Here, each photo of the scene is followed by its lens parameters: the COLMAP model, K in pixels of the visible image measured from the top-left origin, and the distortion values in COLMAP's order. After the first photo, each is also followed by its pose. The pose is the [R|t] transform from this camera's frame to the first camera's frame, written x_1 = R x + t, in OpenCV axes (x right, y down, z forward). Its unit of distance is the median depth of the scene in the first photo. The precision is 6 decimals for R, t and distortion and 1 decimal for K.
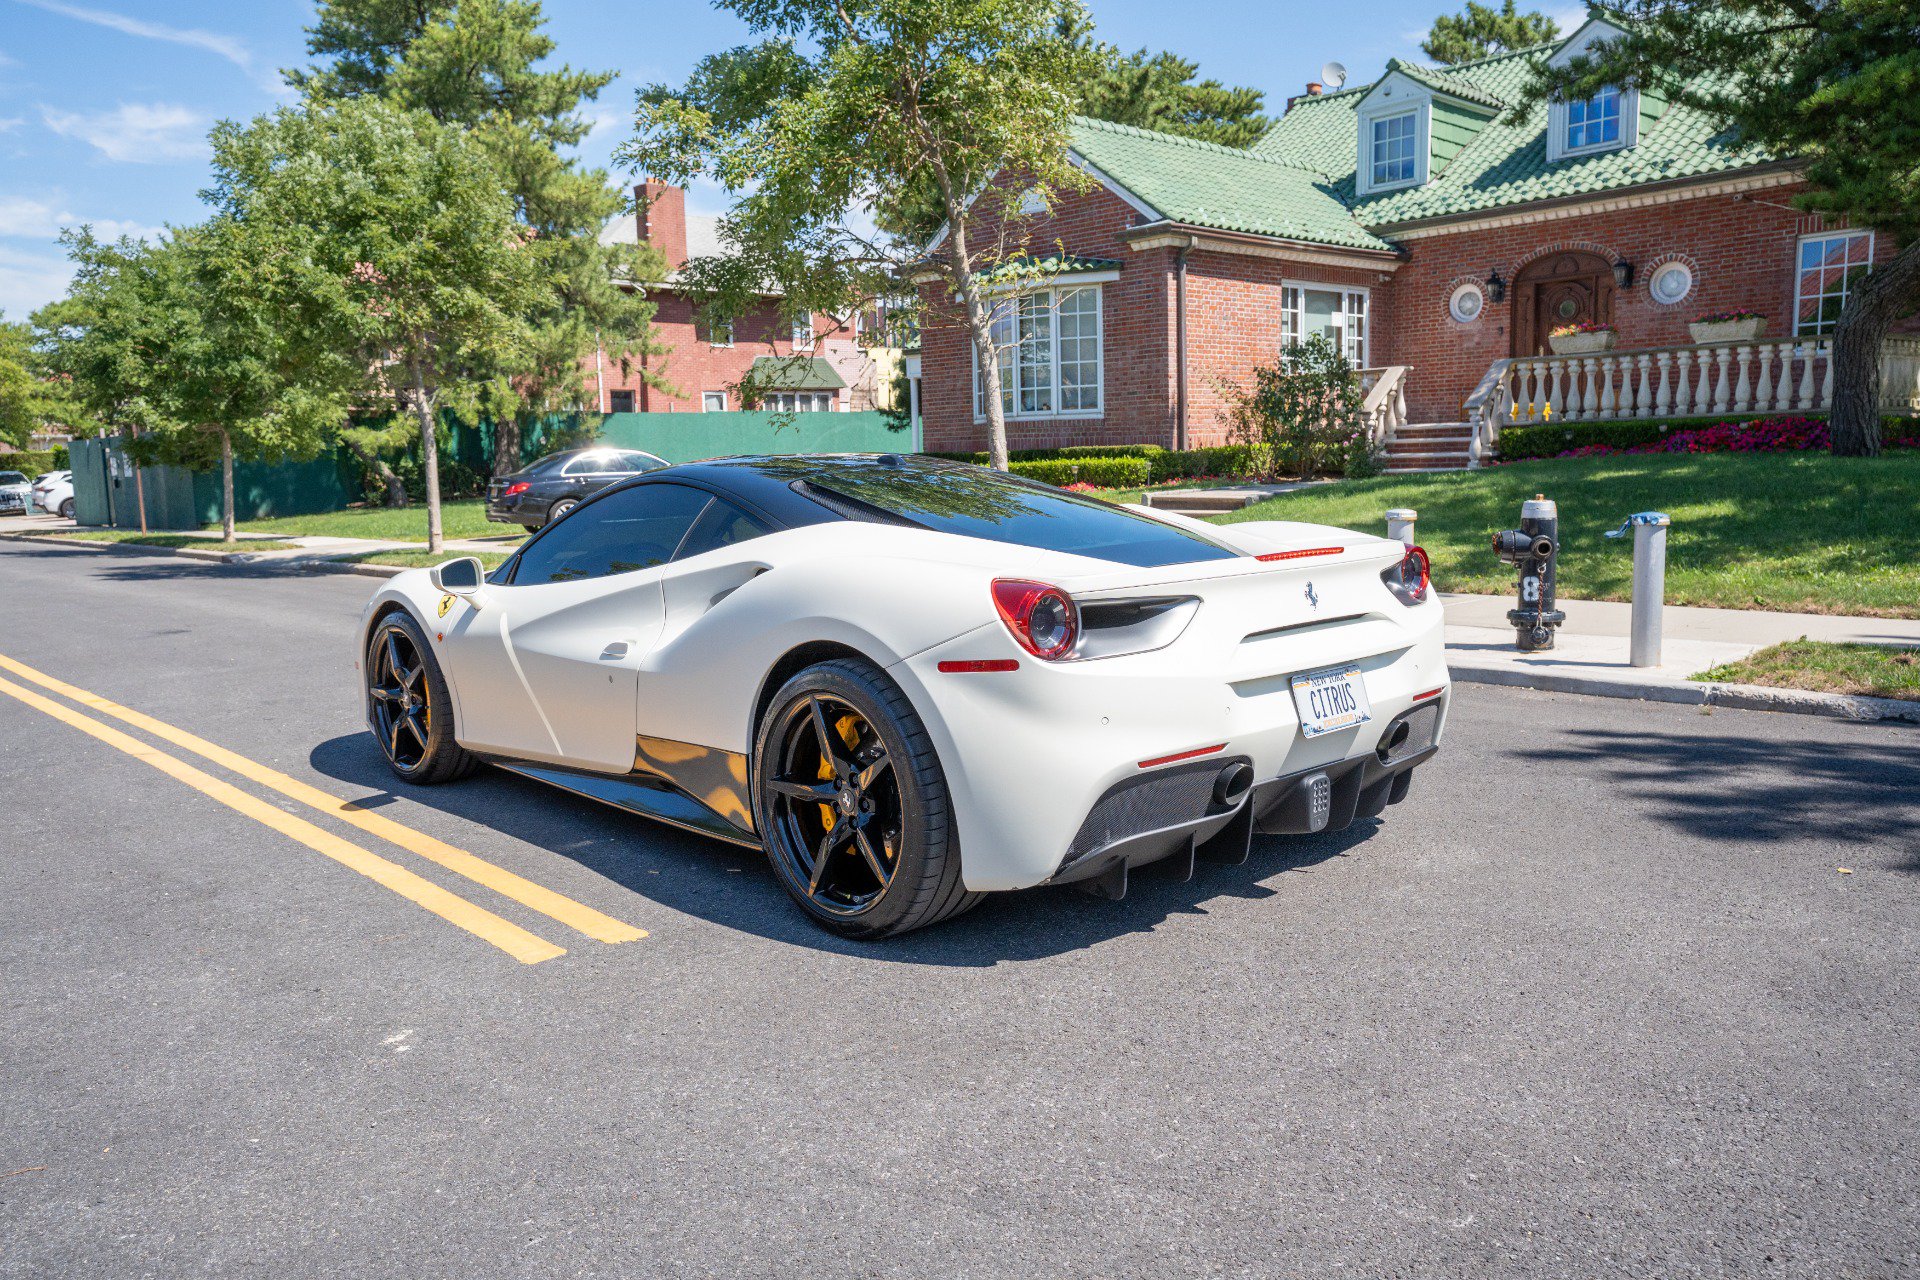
lens RADIAL K [[1457.1, 0, 967.3], [0, 1457.1, 639.0], [0, 0, 1]] dist [-0.009894, 0.070771]
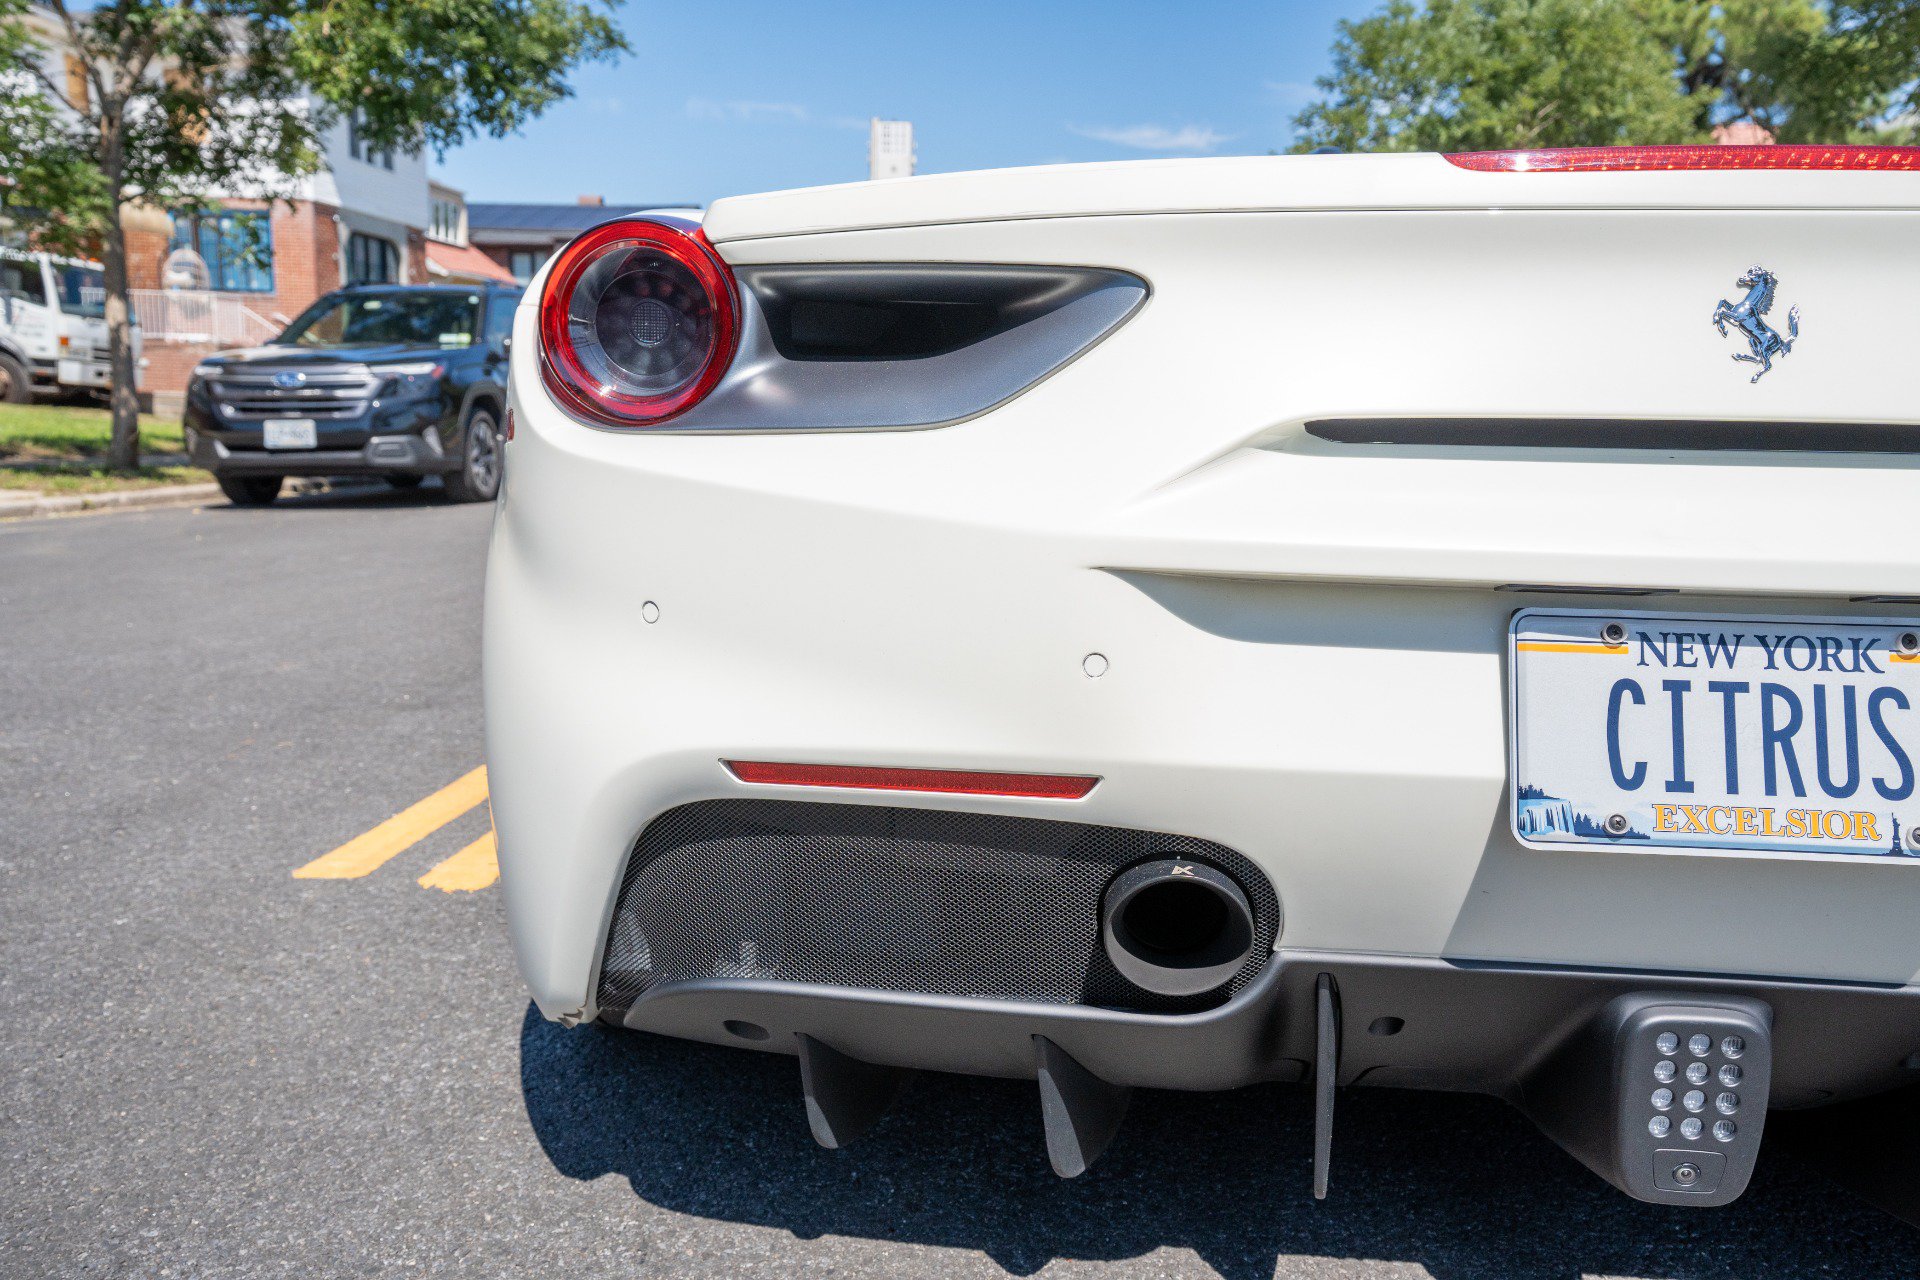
lens RADIAL K [[1457.1, 0, 967.3], [0, 1457.1, 639.0], [0, 0, 1]] dist [-0.009894, 0.070771]
pose [[0.685145, 0.156108, -0.711482, 0.058454], [-0.129630, 0.987304, 0.091796, 0.003454], [0.716779, 0.029336, 0.696683, 0.126635]]
